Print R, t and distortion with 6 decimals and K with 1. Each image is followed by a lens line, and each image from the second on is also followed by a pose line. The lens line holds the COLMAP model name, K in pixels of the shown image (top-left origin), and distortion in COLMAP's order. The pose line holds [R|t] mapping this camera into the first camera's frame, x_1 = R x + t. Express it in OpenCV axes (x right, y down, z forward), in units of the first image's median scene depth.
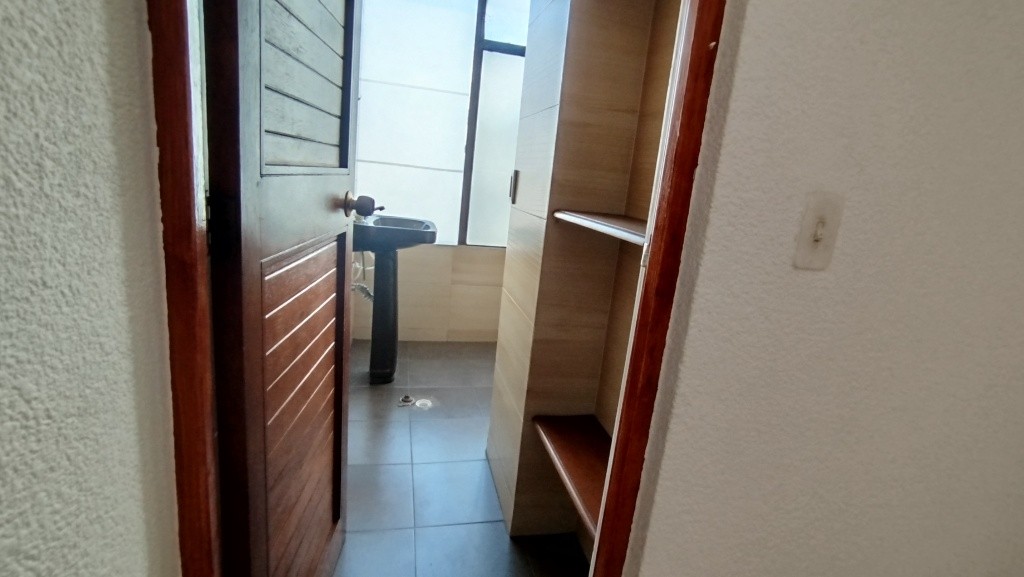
lens RADIAL K [[469.3, 0, 514.3], [0, 469.3, 285.5], [0, 0, 1]] dist [-0.018529, 0.007361]
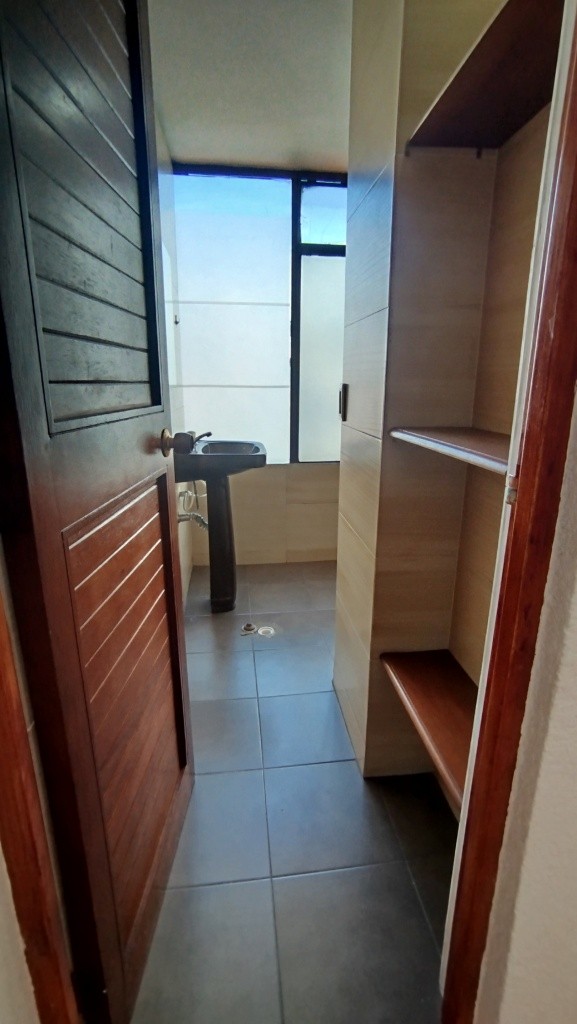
lens RADIAL K [[469.3, 0, 297.3], [0, 469.3, 518.0], [0, 0, 1]] dist [-0.018529, 0.007361]
pose [[0.990895, -0.065410, -0.117677, 0.004548], [0.071135, 0.996446, 0.045123, -0.045610], [0.114307, -0.053083, 0.992026, 0.091570]]
